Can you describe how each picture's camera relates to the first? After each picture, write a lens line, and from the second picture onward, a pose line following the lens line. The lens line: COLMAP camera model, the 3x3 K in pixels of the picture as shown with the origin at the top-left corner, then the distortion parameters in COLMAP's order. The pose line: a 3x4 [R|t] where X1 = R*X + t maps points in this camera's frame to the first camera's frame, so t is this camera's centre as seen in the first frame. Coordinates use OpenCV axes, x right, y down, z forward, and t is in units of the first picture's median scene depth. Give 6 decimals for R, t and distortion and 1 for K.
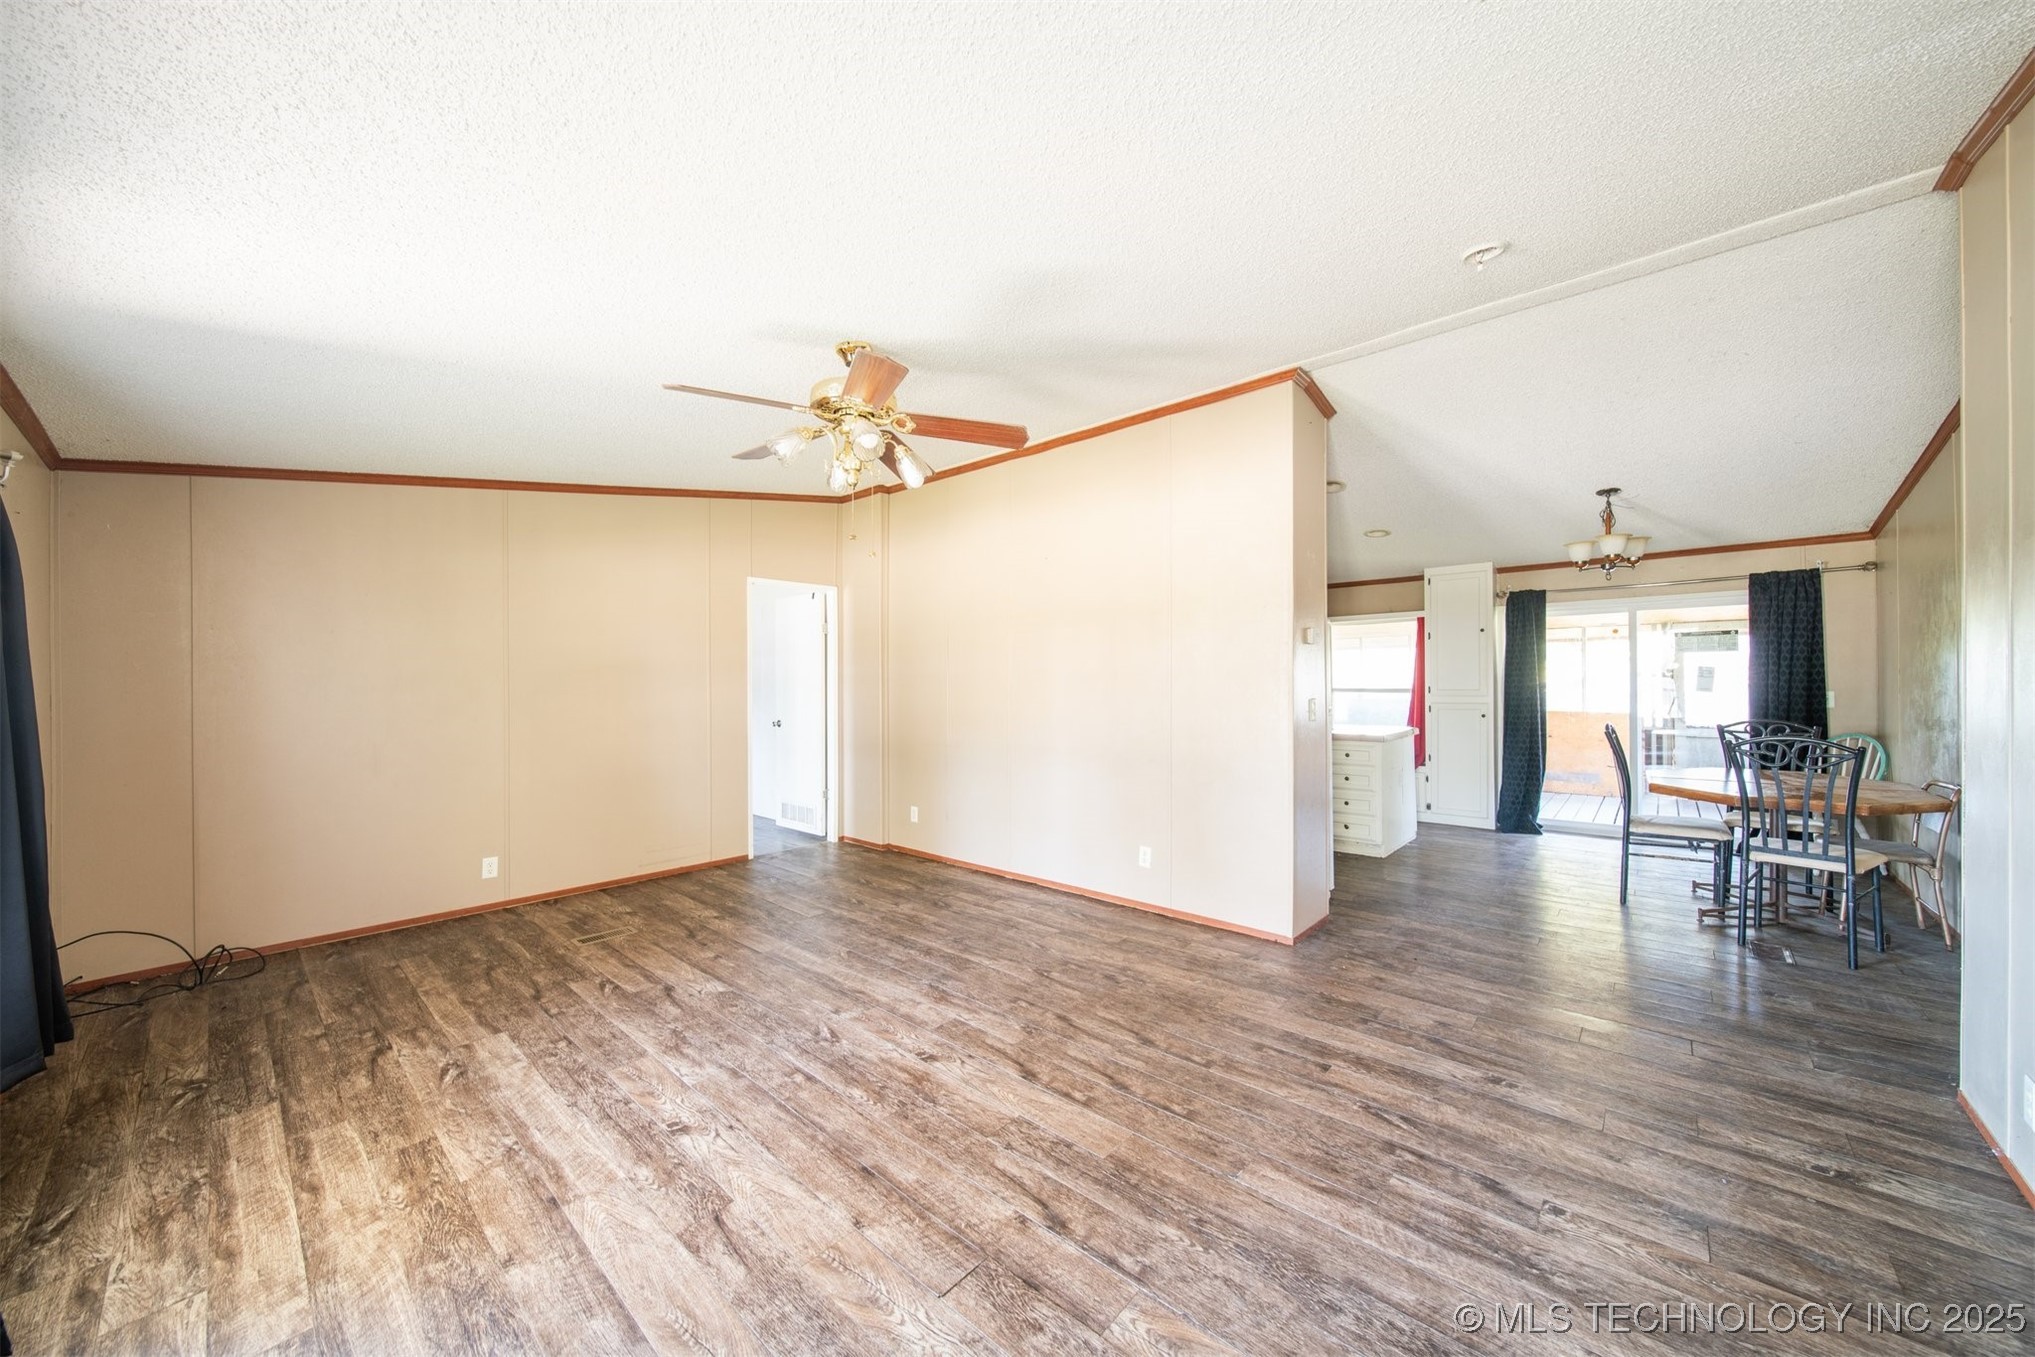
lens RADIAL K [[717.9, 0, 1008.6], [0, 717.9, 676.3], [0, 0, 1]] dist [-0.001172, -0.000367]
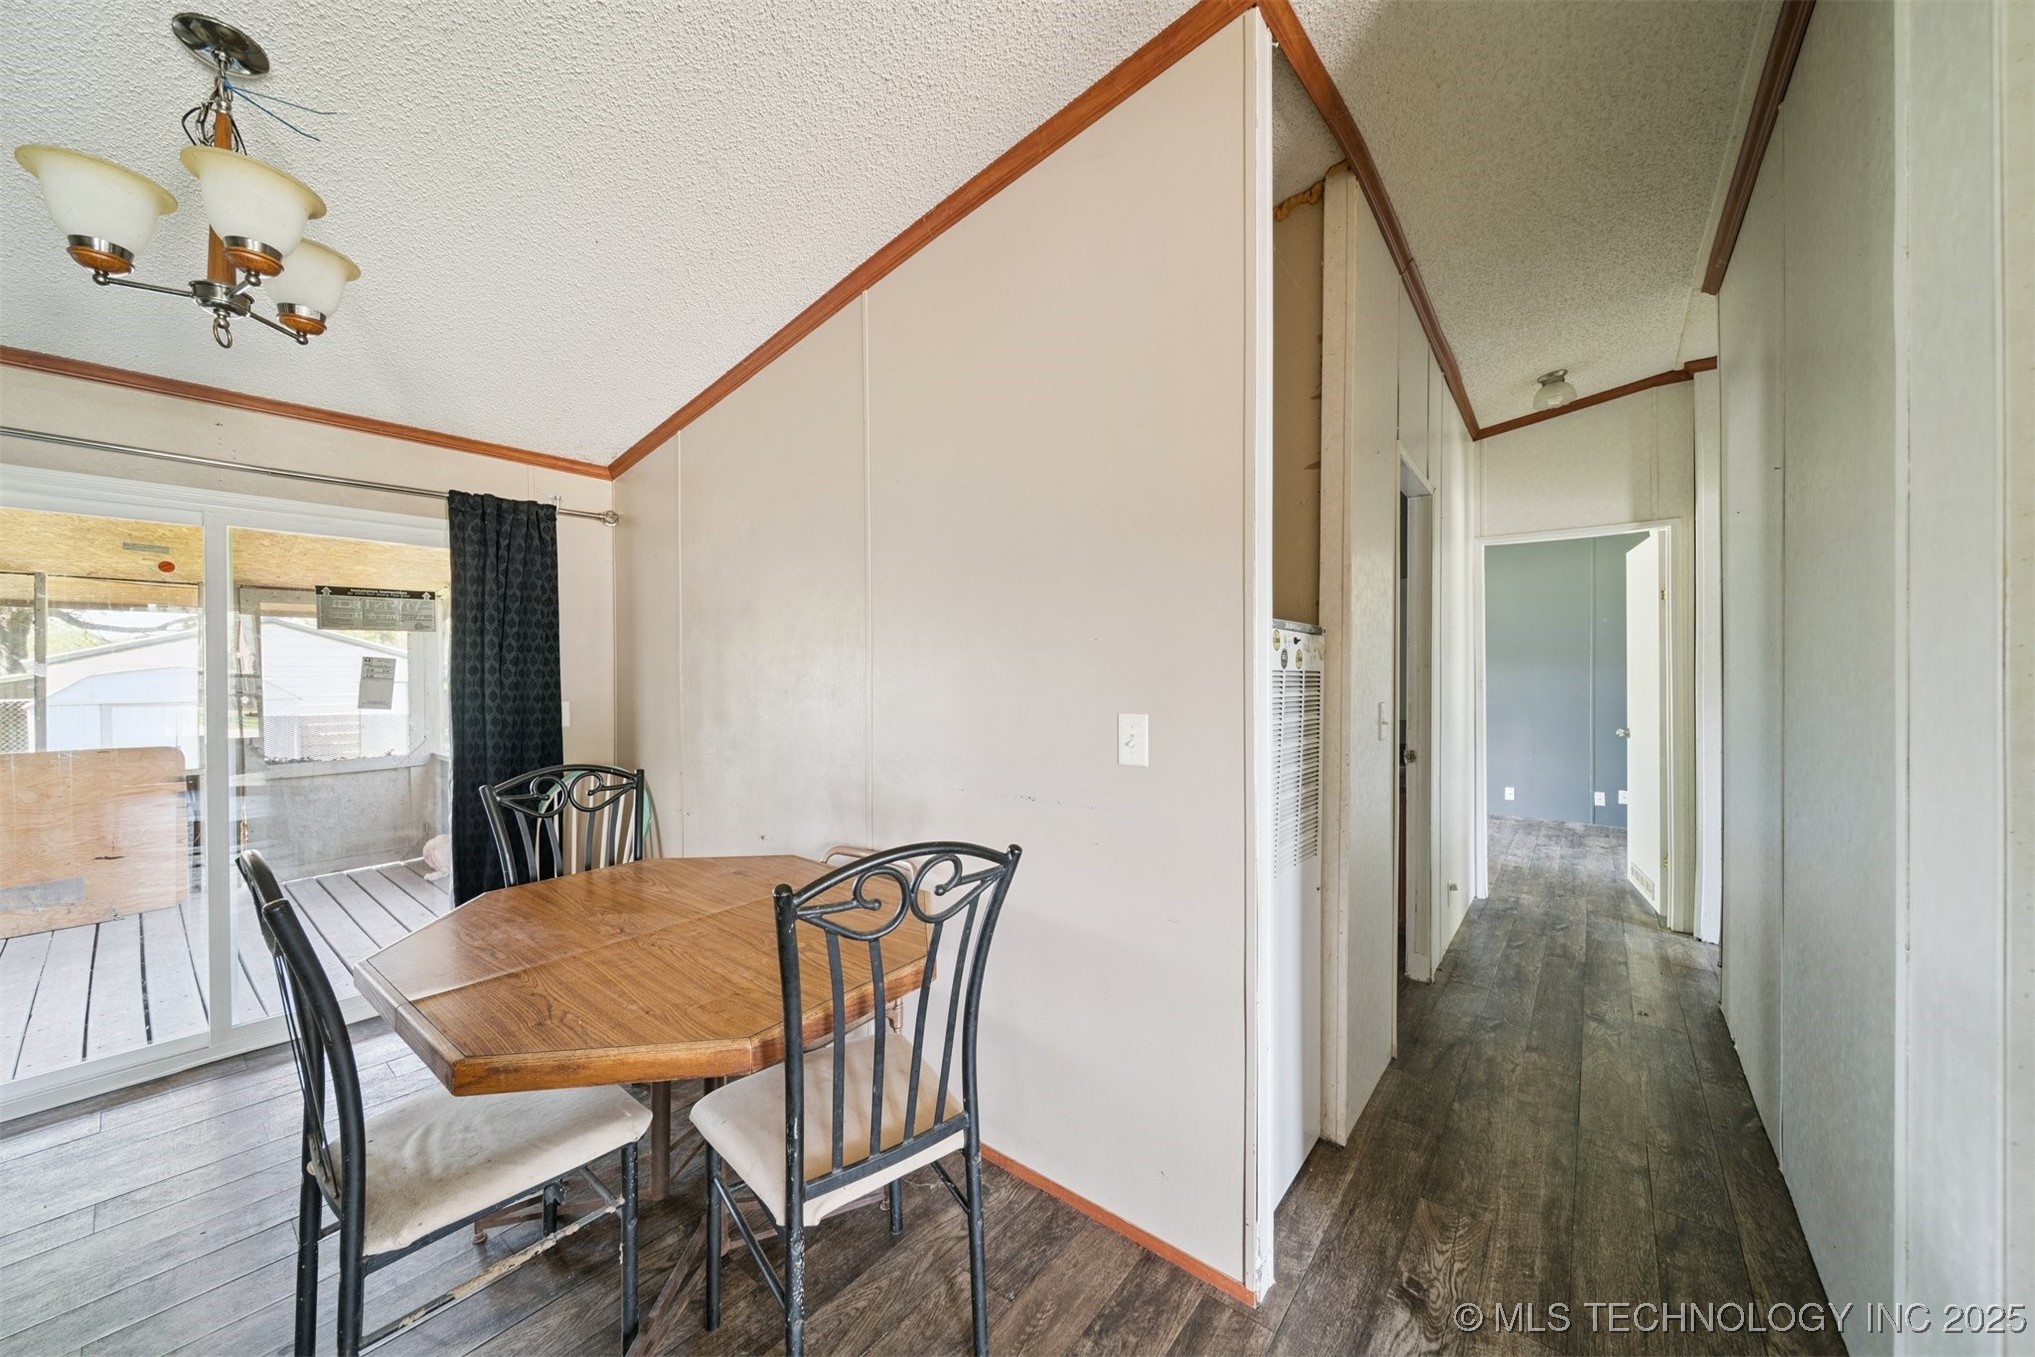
lens RADIAL K [[717.9, 0, 1017.6], [0, 717.9, 676.9], [0, 0, 1]] dist [-0.001172, -0.000367]
pose [[-0.055689, 0.002091, 0.998446, 0.445400], [-0.003594, 0.999991, -0.002294, -0.001154], [-0.998442, -0.003716, -0.055681, 0.581261]]
